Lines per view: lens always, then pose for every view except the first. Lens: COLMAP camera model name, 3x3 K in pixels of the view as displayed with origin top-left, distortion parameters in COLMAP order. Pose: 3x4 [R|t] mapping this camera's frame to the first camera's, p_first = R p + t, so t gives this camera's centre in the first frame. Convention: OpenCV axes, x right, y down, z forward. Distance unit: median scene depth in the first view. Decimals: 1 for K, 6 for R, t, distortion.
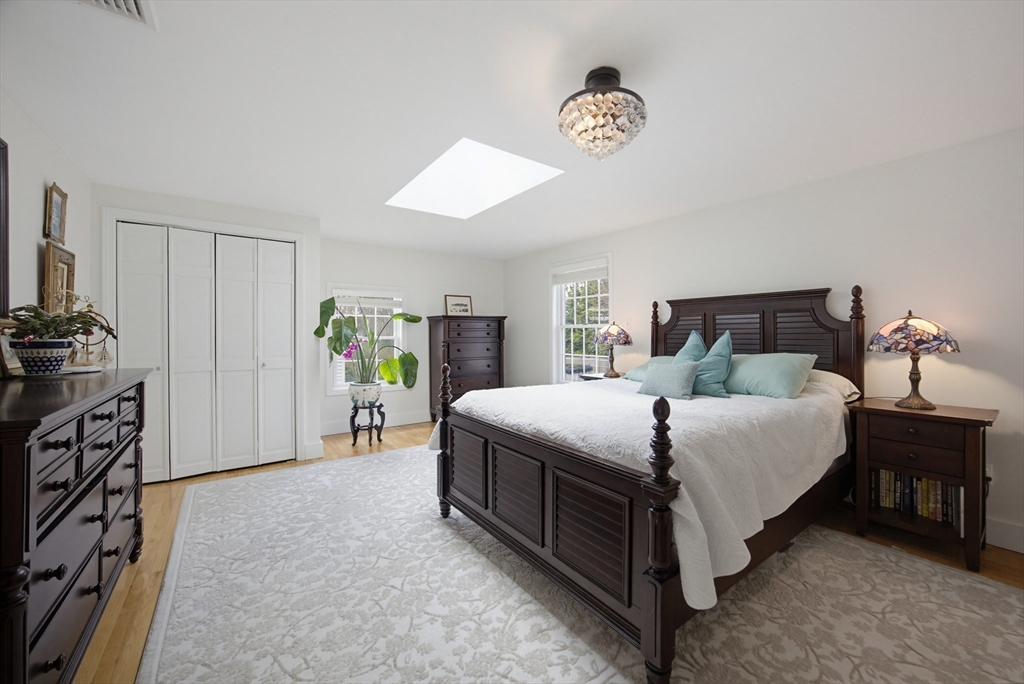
lens RADIAL K [[404.6, 0, 524.1], [0, 404.6, 332.1], [0, 0, 1]] dist [-0.018687, -0.000131]
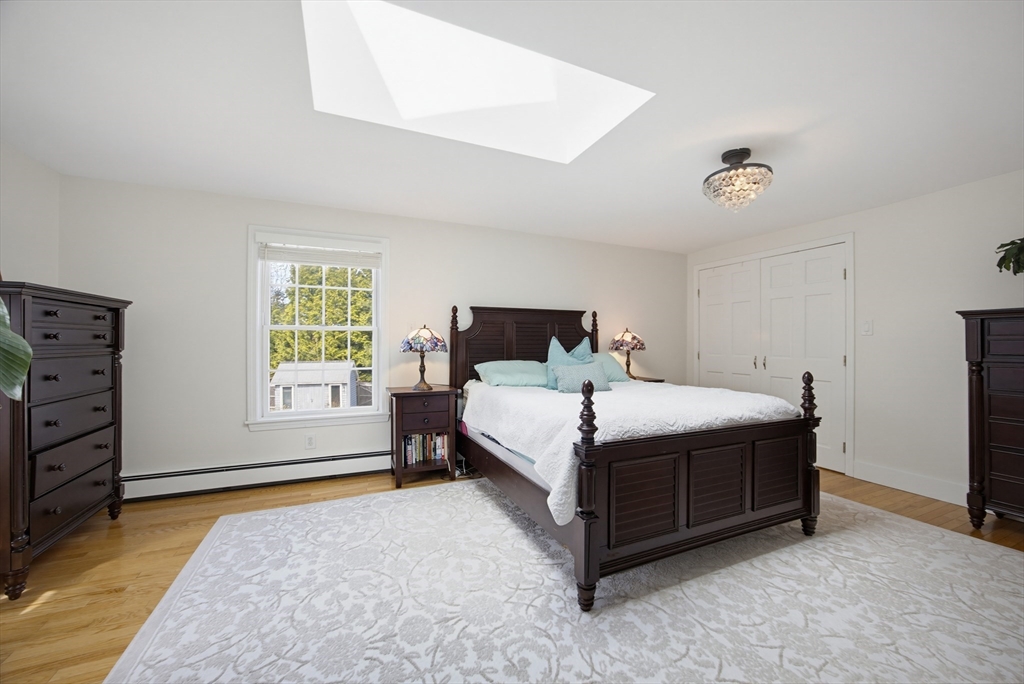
lens RADIAL K [[386.0, 0, 512.0], [0, 386.0, 342.0], [0, 0, 1]] dist [-0.017367, 0.000004]
pose [[0.221093, -0.003790, 0.975245, -0.822383], [-0.007925, 0.999952, 0.005683, 0.007137], [-0.975221, -0.008986, 0.221052, 0.952514]]
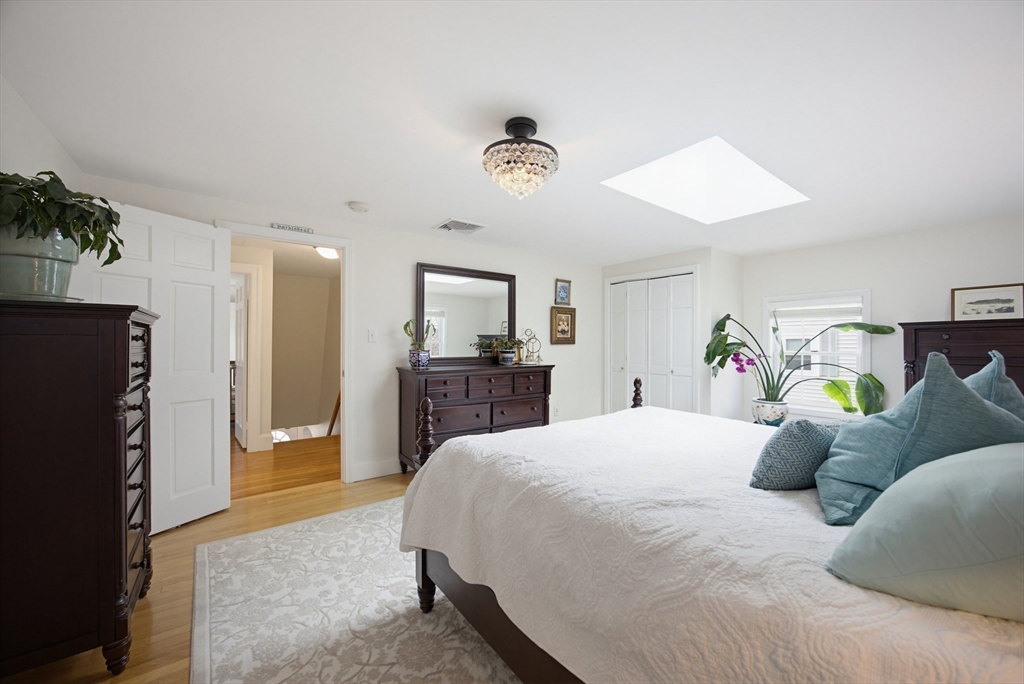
lens RADIAL K [[386.0, 0, 512.0], [0, 386.0, 342.0], [0, 0, 1]] dist [-0.017367, 0.000004]
pose [[0.004547, -0.005707, -0.999973, 0.813022], [0.001468, 0.999983, -0.005700, -0.012232], [0.999989, -0.001442, 0.004555, 0.624389]]
